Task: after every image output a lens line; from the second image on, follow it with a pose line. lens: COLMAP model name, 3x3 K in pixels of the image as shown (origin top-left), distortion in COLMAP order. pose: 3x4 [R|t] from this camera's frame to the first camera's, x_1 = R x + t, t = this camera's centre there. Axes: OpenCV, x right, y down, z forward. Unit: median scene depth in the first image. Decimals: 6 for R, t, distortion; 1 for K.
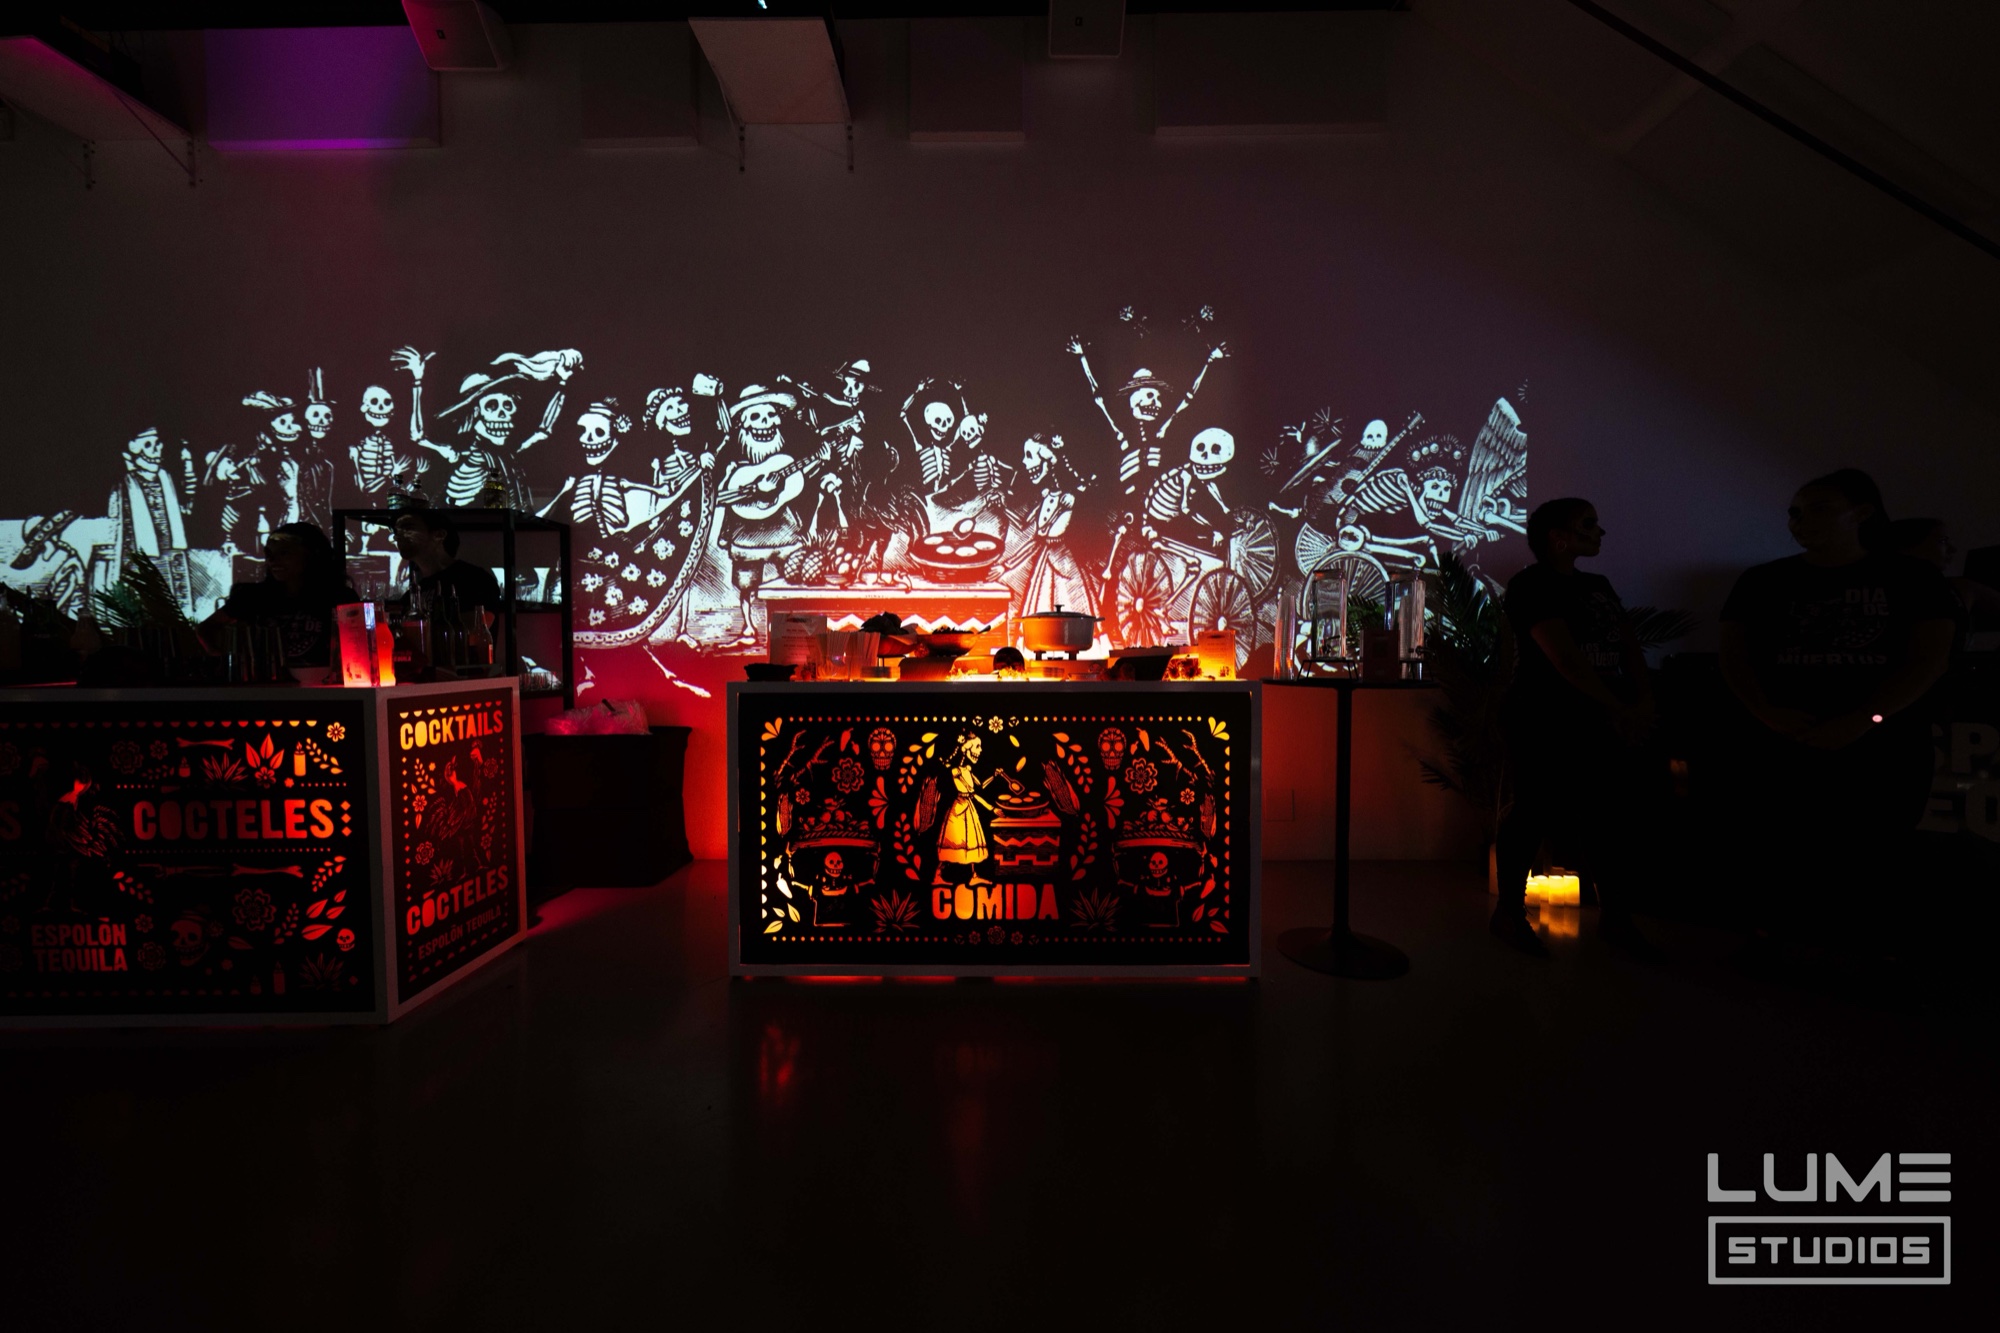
lens RADIAL K [[659.5, 0, 1022.1], [0, 659.5, 659.8], [0, 0, 1]] dist [-0.003050, -0.000046]
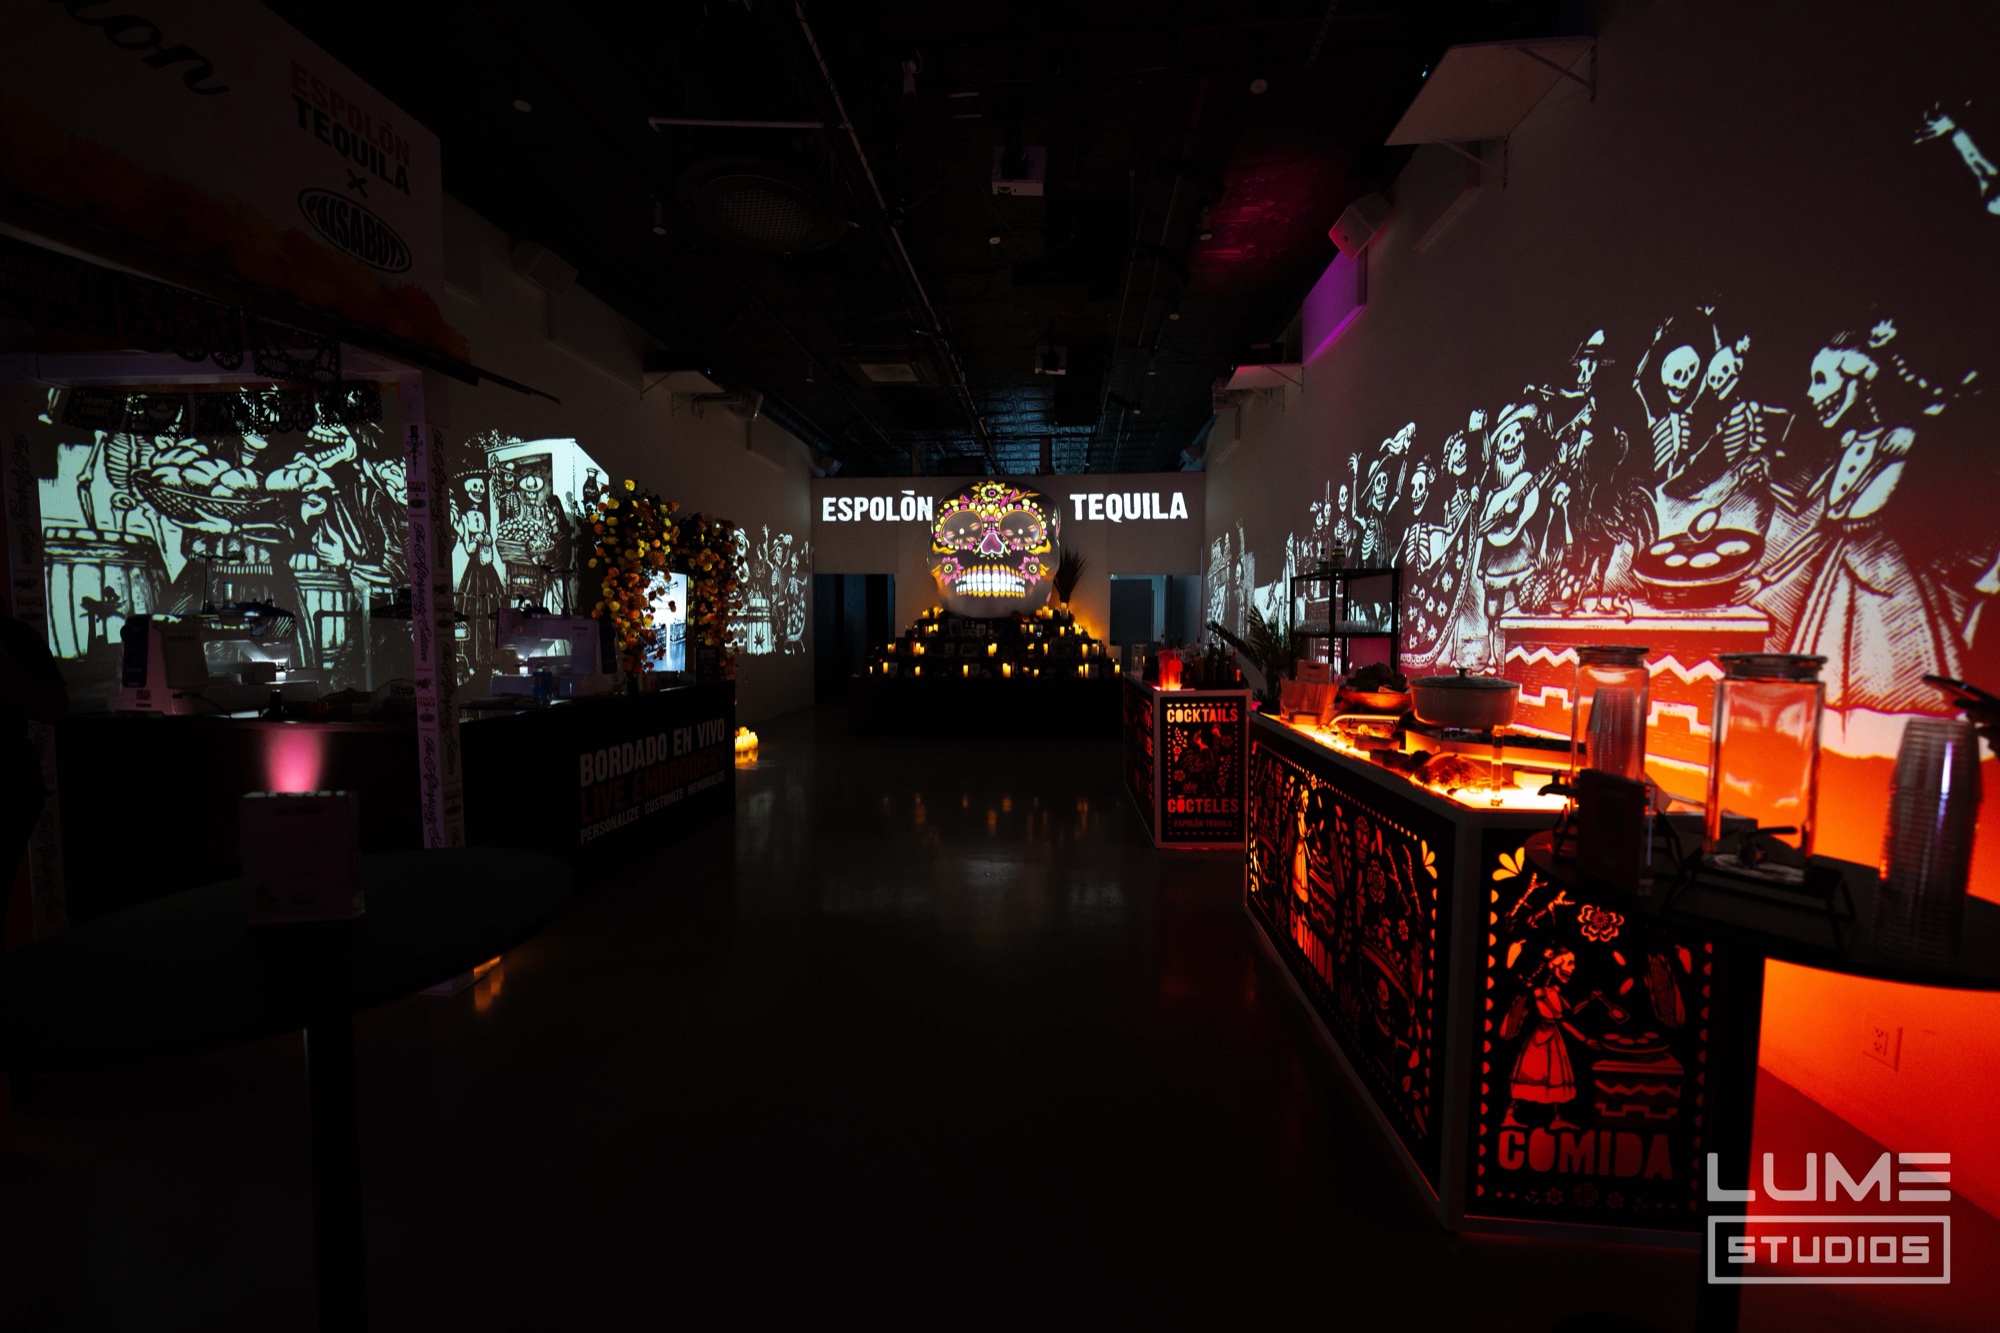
lens RADIAL K [[697.9, 0, 1020.6], [0, 697.9, 648.5], [0, 0, 1]] dist [0.025064, -0.008064]
pose [[-0.068693, 0.042193, -0.996745, 0.683512], [-0.012045, 0.998997, 0.043119, -0.098754], [0.997565, 0.014968, -0.068116, 0.366247]]
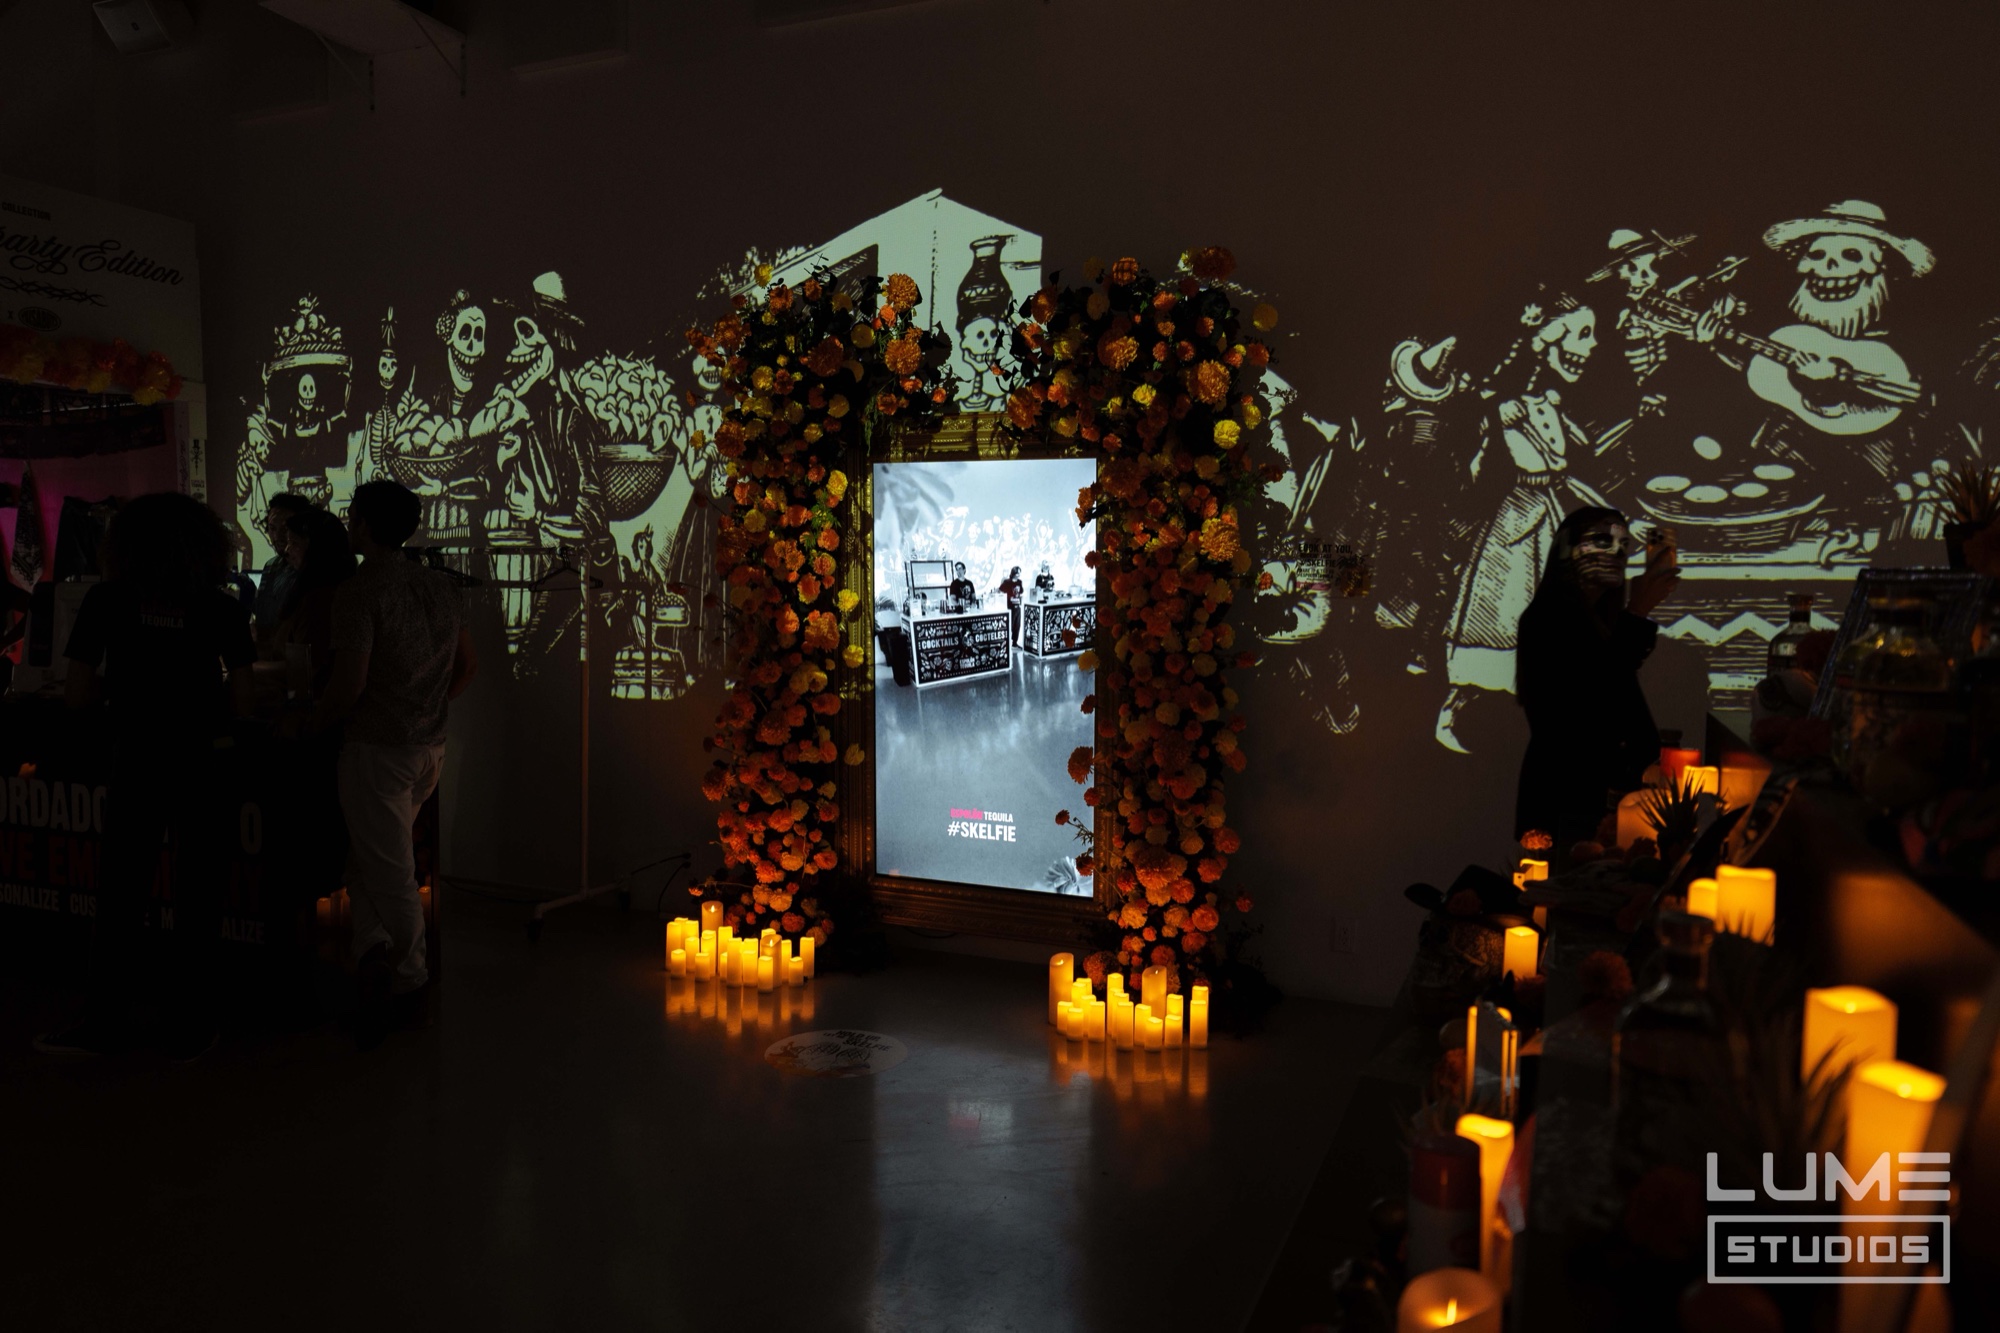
lens RADIAL K [[1332.9, 0, 1000.0], [0, 1332.9, 666.5], [0, 0, 1]] dist [0.009293, 0.002659]
pose [[-0.917101, -0.027967, 0.397673, -1.613891], [-0.012105, 0.999030, 0.042343, -0.064684], [-0.398472, 0.034019, -0.916550, 0.475853]]
